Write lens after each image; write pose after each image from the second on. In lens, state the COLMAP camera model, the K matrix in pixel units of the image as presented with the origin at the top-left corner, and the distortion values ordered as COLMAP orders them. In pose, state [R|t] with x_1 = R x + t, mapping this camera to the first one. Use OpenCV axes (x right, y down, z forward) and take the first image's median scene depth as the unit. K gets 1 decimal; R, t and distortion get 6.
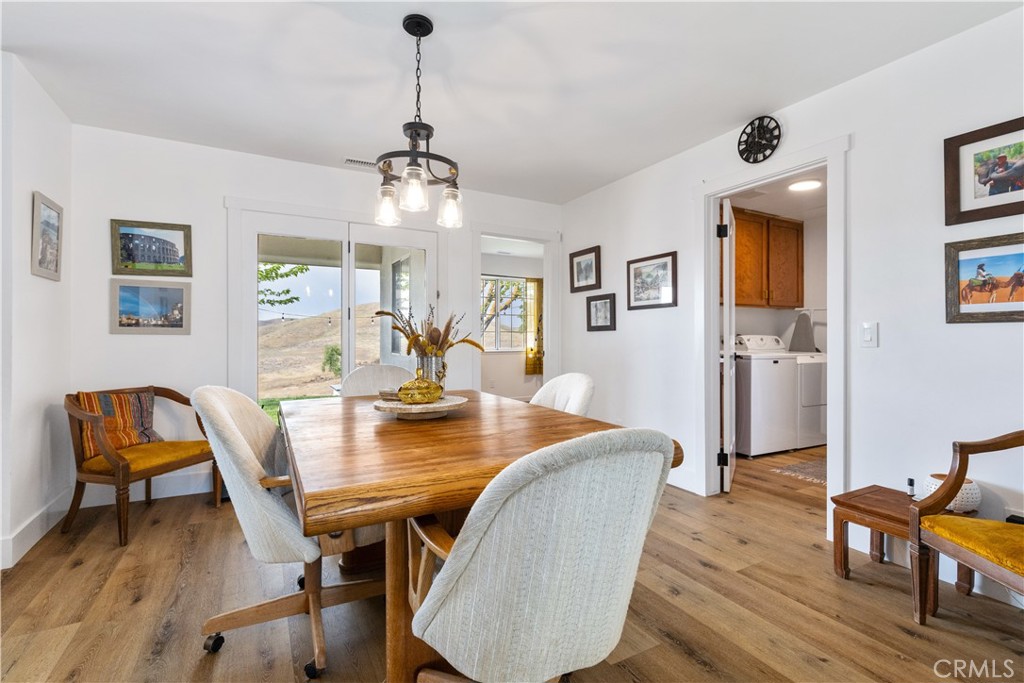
lens RADIAL K [[467.0, 0, 511.6], [0, 467.0, 339.6], [0, 0, 1]] dist [-0.000250, -0.000235]
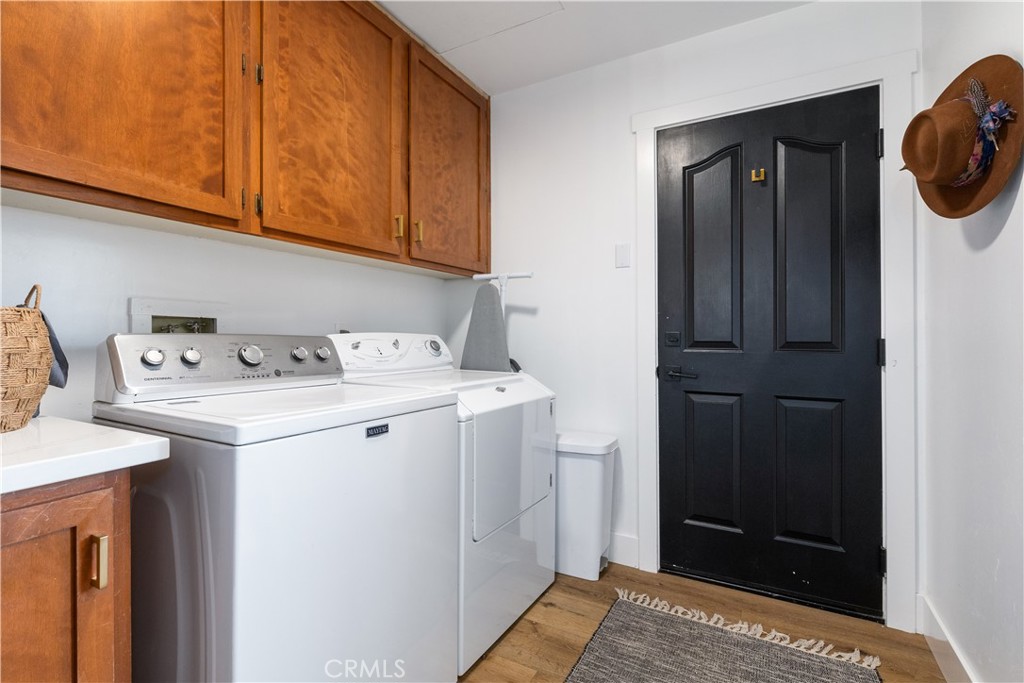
lens RADIAL K [[467.0, 0, 513.4], [0, 467.0, 337.5], [0, 0, 1]] dist [-0.000250, -0.000235]
pose [[0.848908, -0.003446, 0.528529, 0.408901], [0.005194, 0.999985, -0.001821, -0.004195], [-0.528515, 0.004291, 0.848913, 0.607412]]
